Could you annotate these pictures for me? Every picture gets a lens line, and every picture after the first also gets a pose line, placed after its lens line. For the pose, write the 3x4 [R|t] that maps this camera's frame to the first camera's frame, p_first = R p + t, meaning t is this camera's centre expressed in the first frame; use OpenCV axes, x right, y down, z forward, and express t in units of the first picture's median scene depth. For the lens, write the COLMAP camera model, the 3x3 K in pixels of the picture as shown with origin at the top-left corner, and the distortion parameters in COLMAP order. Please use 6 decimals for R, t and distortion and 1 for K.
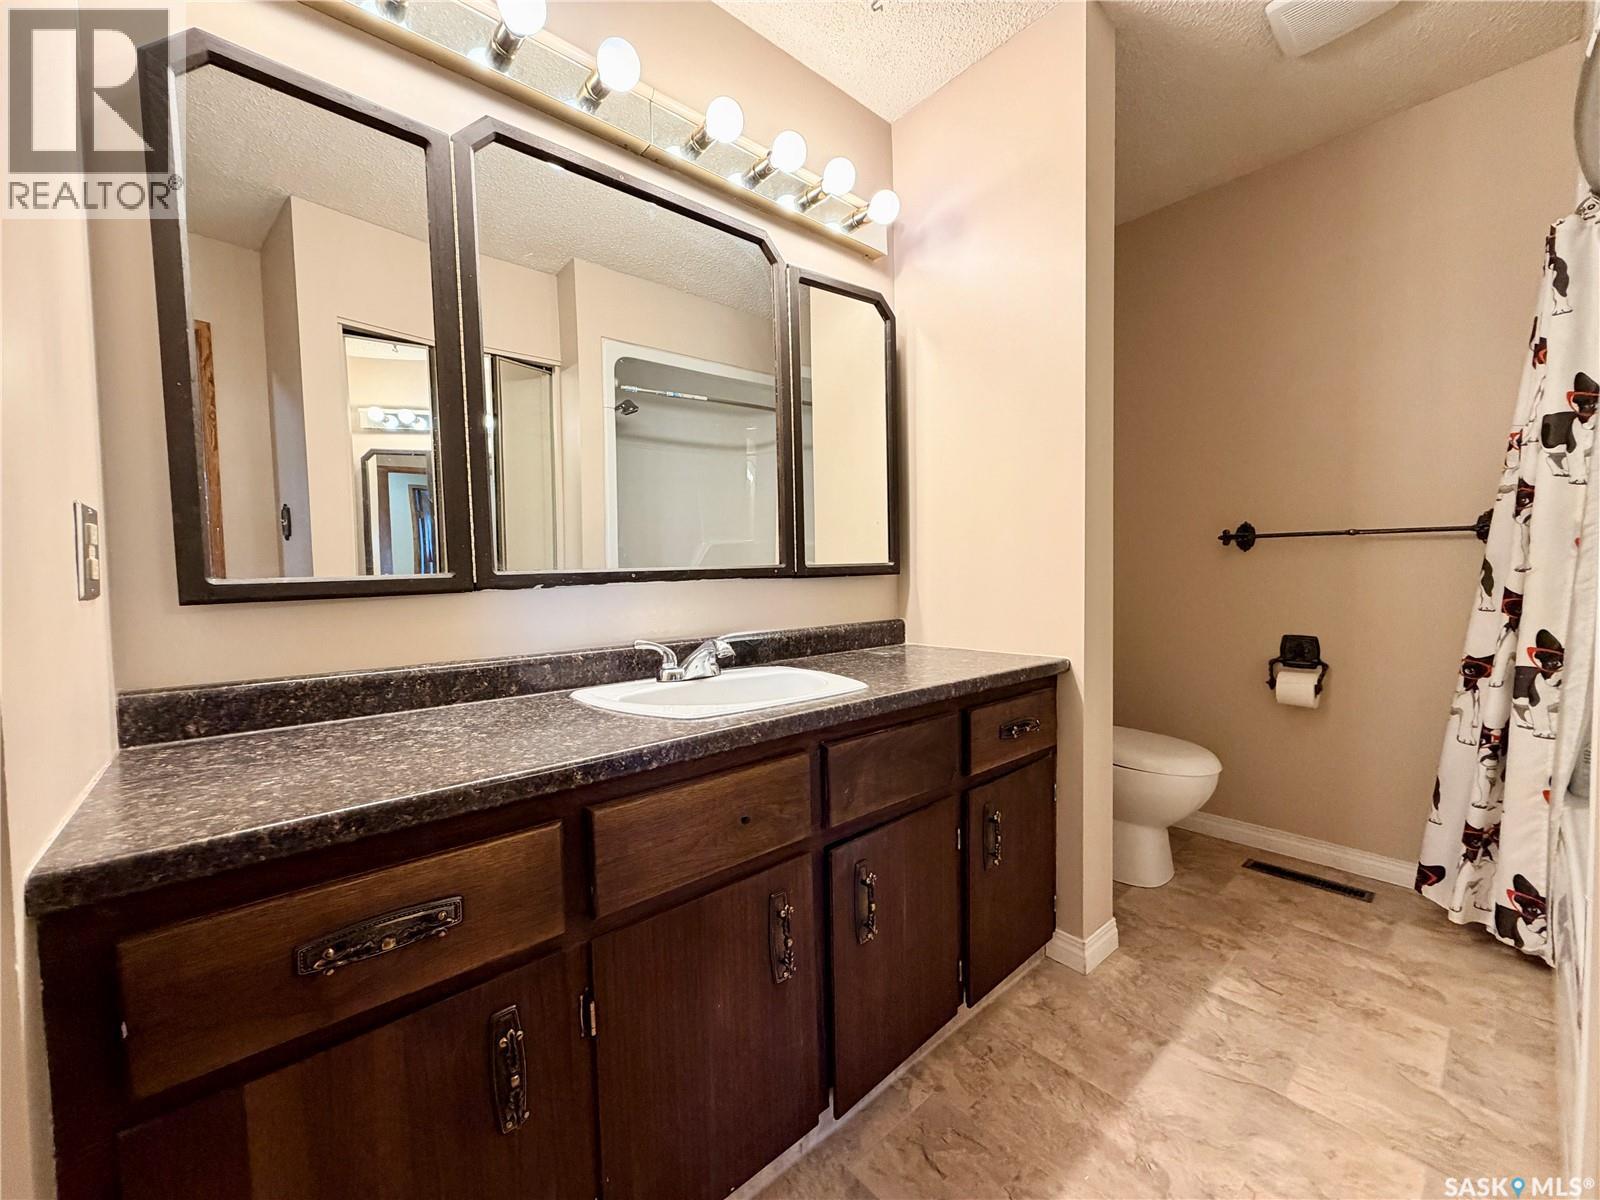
lens RADIAL K [[640.9, 0, 798.7], [0, 640.9, 599.3], [0, 0, 1]] dist [-0.000892, 0.000415]
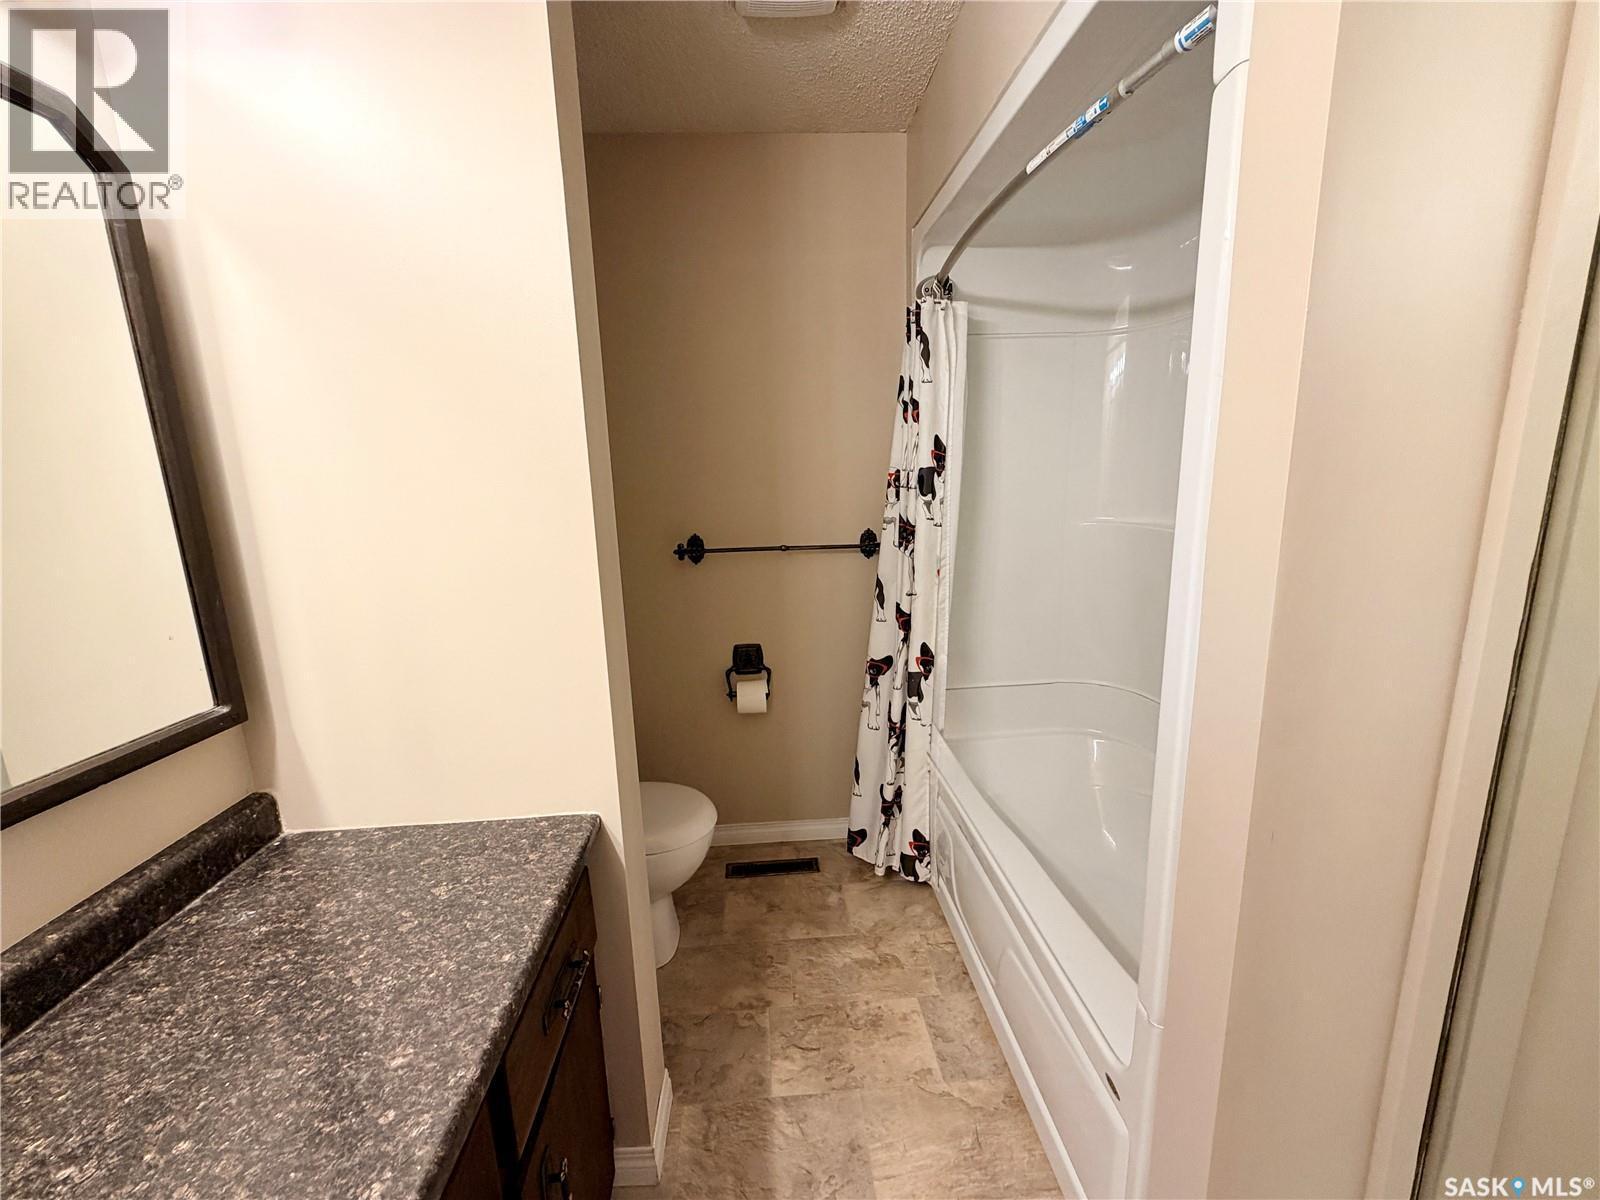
lens RADIAL K [[640.9, 0, 797.5], [0, 640.9, 600.4], [0, 0, 1]] dist [-0.000892, 0.000415]
pose [[0.609938, -0.155701, 0.777002, 0.049484], [0.054761, 0.986445, 0.154684, -0.221254], [-0.790555, -0.051798, 0.610197, 0.402219]]
